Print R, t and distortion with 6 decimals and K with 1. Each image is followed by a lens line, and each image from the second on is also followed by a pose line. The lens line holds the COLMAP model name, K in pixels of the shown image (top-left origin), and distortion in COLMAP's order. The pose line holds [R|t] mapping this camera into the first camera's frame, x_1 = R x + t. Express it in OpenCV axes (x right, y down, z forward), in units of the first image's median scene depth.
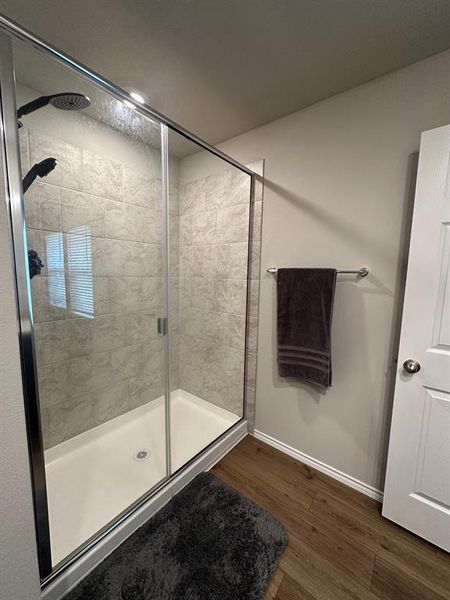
lens RADIAL K [[239.0, 0, 225.0], [0, 239.0, 300.0], [0, 0, 1]] dist [-0.001926, -0.000221]
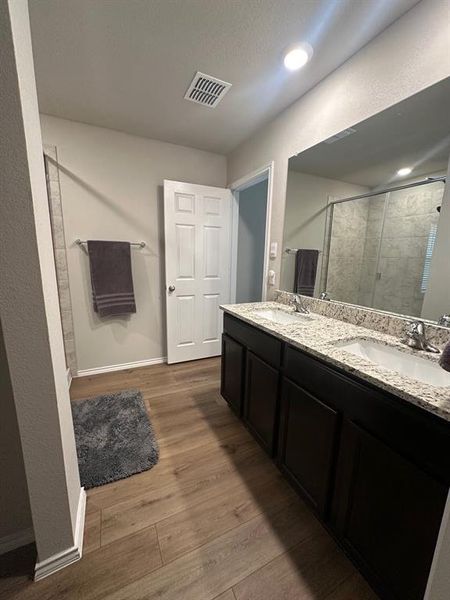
lens RADIAL K [[239.0, 0, 225.0], [0, 239.0, 300.0], [0, 0, 1]] dist [-0.001926, -0.000221]
pose [[0.429598, -0.174172, 0.886064, -0.676108], [0.089013, 0.984612, 0.150386, 0.065046], [-0.898623, 0.014265, 0.438491, -0.281042]]
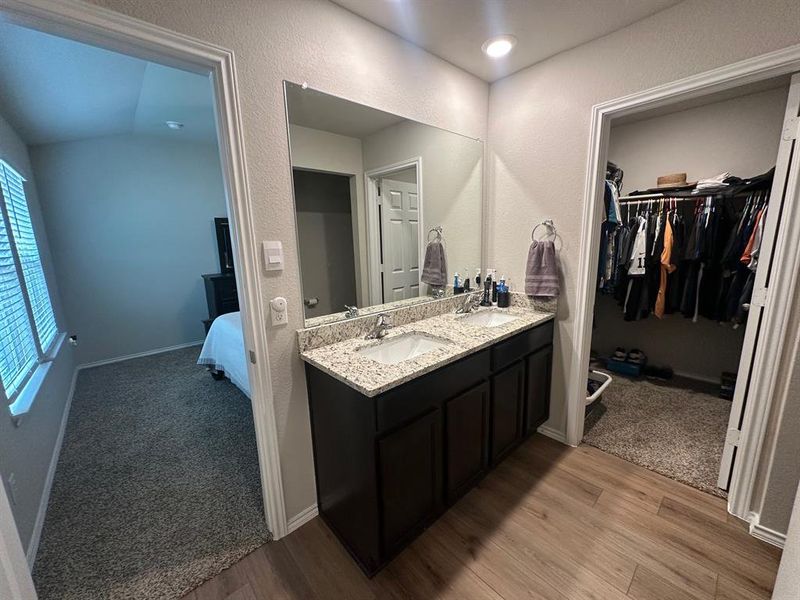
lens RADIAL K [[316.2, 0, 400.0], [0, 316.2, 300.0], [0, 0, 1]] dist [0.000466, -0.000105]
pose [[-0.987319, -0.021059, 0.157347, 0.124303], [0.027959, 0.952603, 0.302929, -0.103620], [-0.156269, 0.303487, -0.939934, 0.738600]]
